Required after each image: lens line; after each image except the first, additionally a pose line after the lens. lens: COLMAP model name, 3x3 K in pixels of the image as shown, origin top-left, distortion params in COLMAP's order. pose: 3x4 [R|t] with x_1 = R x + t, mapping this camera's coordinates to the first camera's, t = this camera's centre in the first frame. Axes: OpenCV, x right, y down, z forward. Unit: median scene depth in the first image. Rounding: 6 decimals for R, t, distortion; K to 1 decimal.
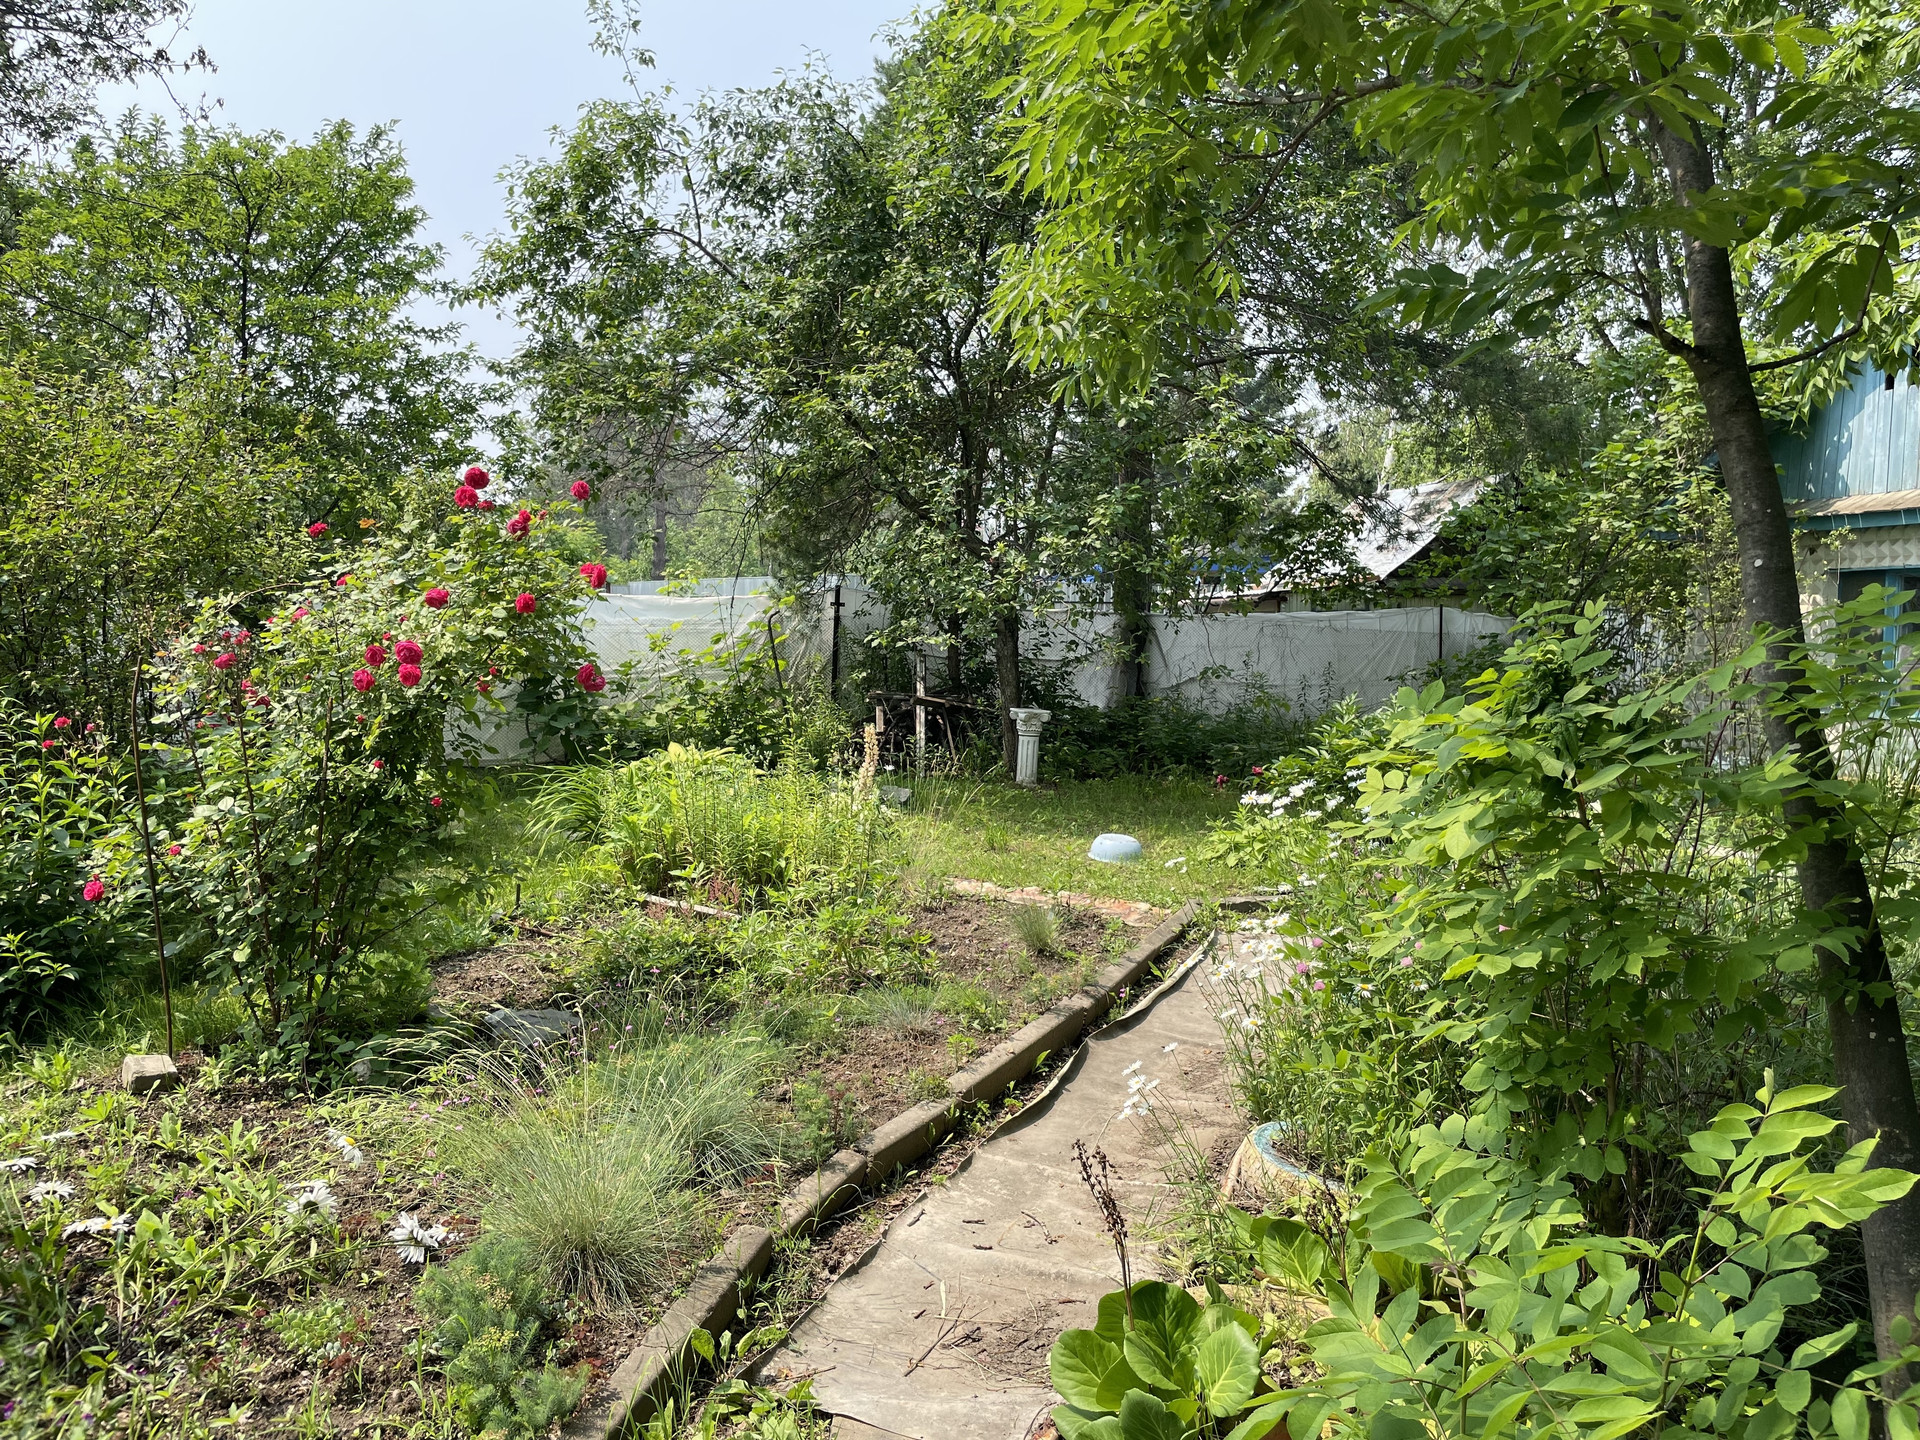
lens RADIAL K [[1396.9, 0, 960.0], [0, 1396.9, 720.0], [0, 0, 1]] dist [-0.057435, -0.004409]
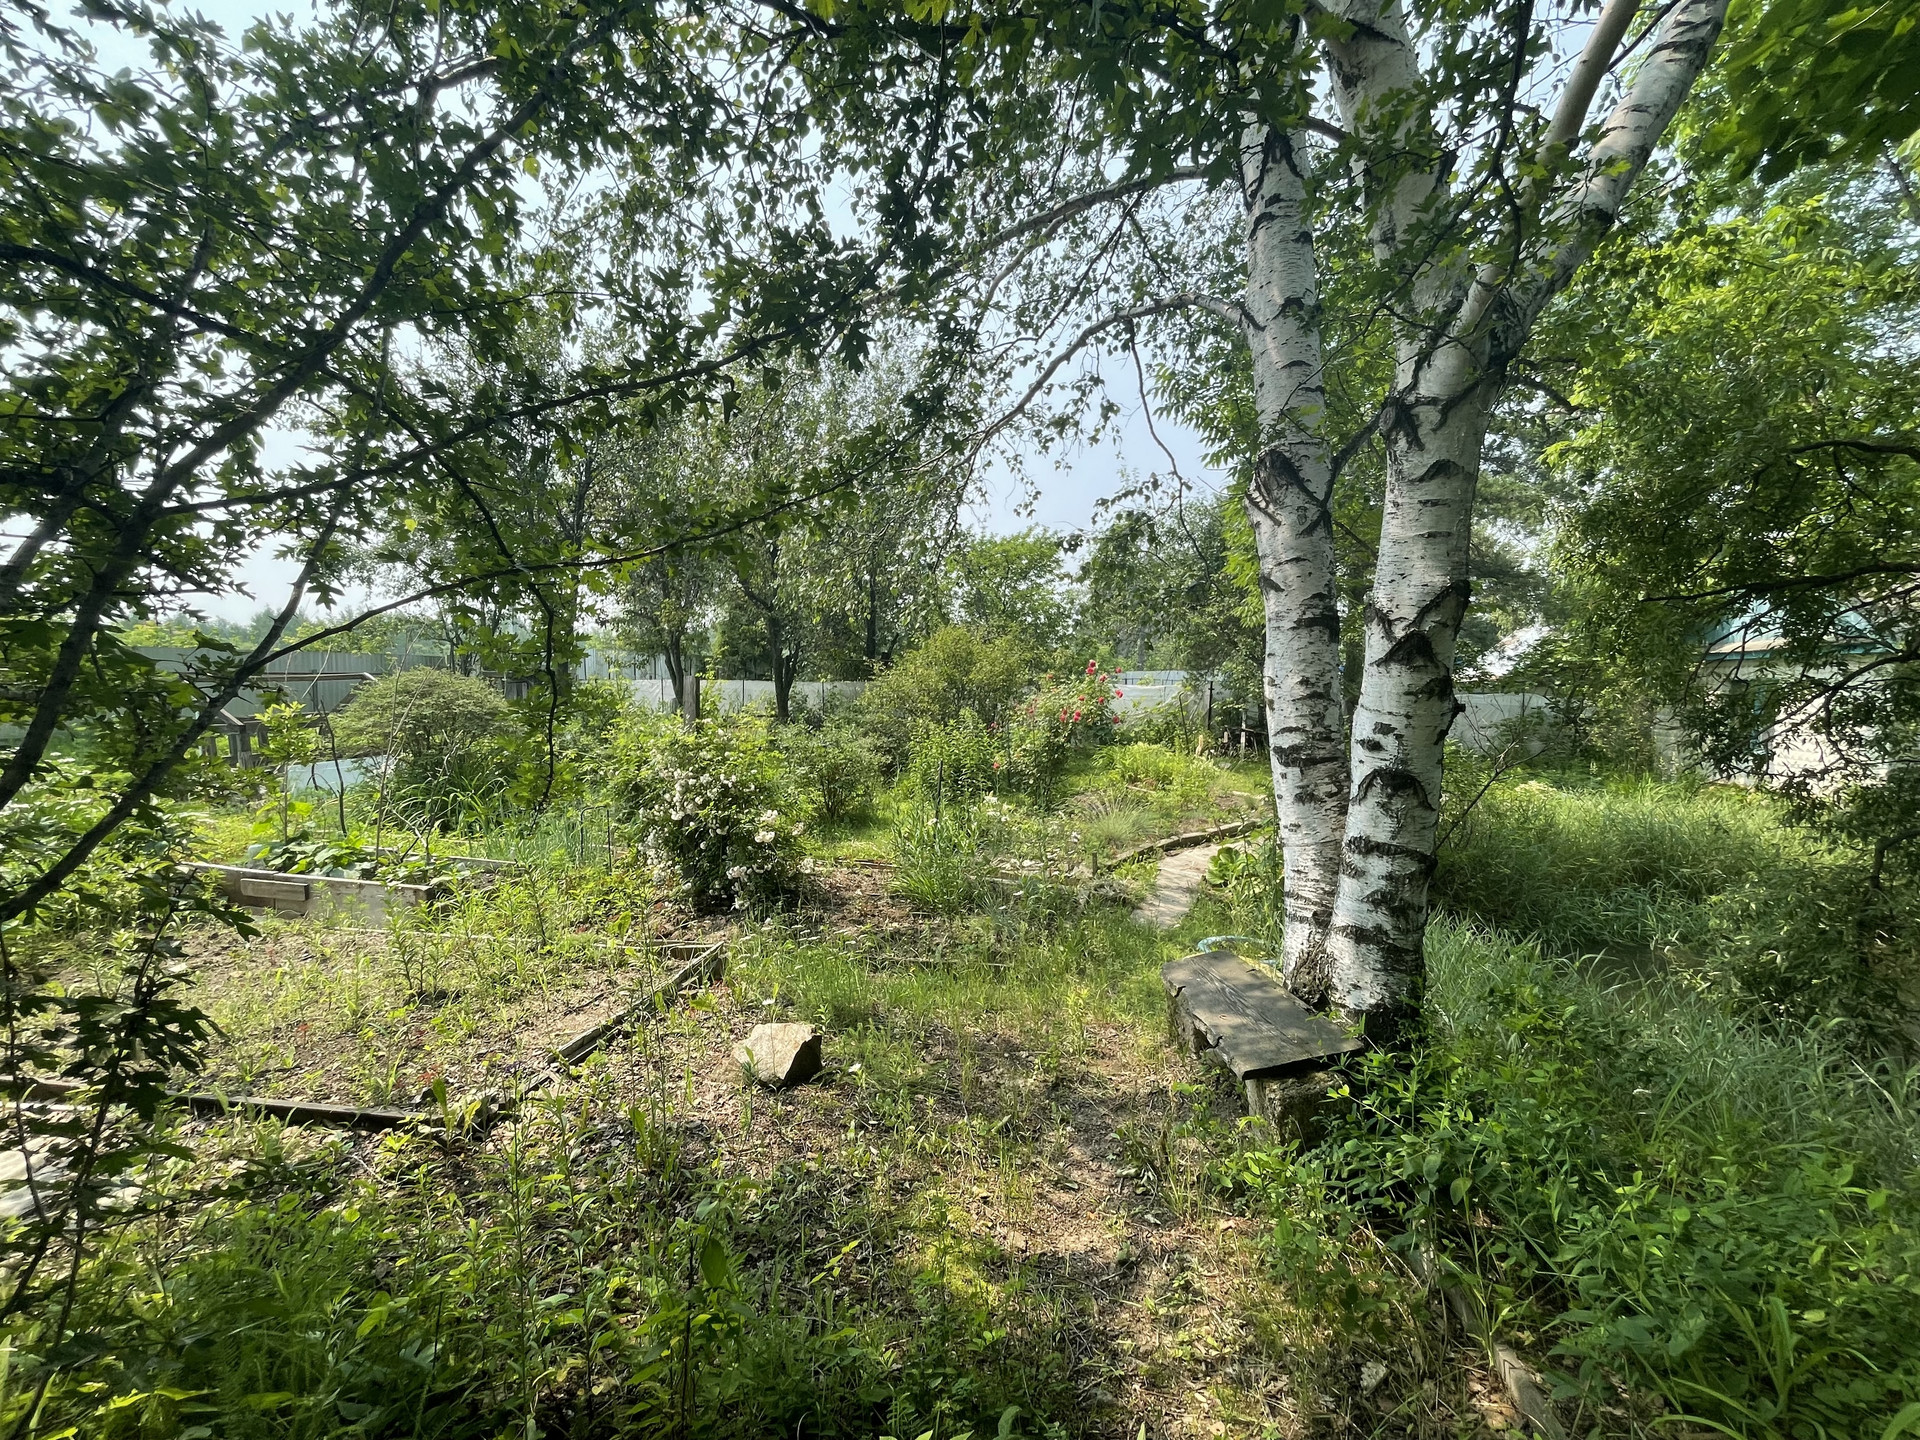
lens RADIAL K [[772.3, 0, 960.0], [0, 772.3, 720.0], [0, 0, 1]] dist [-0.000091, -0.000004]
pose [[0.903007, 0.030466, -0.428544, 0.207211], [-0.039533, 0.999143, -0.012271, 0.011223], [0.427803, 0.028022, 0.903438, -0.896285]]
